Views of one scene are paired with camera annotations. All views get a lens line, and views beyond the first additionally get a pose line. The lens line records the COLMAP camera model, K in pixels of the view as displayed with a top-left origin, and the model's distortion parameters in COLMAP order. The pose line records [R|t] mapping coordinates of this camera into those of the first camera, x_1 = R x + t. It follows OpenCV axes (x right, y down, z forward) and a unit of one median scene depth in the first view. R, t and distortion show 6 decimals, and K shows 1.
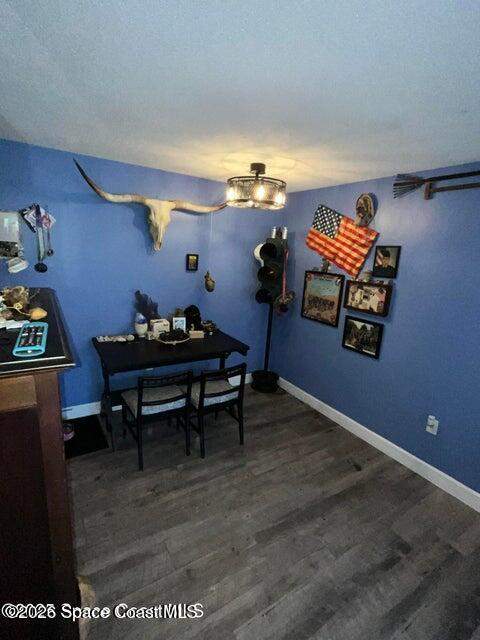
lens RADIAL K [[309.2, 0, 239.2], [0, 309.2, 318.7], [0, 0, 1]] dist [0.000488, -0.000052]
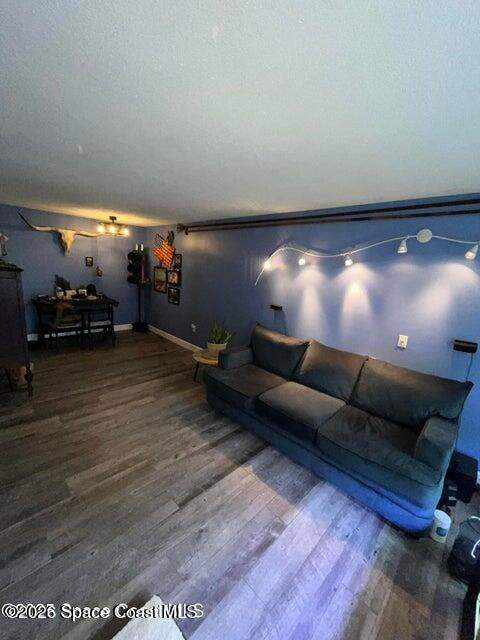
lens RADIAL K [[259.7, 0, 238.8], [0, 259.7, 318.8], [0, 0, 1]] dist [0.002258, 0.000355]
pose [[0.976584, -0.036112, 0.212085, 0.448857], [0.036978, 0.999316, -0.000118, 0.235284], [-0.211936, 0.007958, 0.977251, -0.878974]]
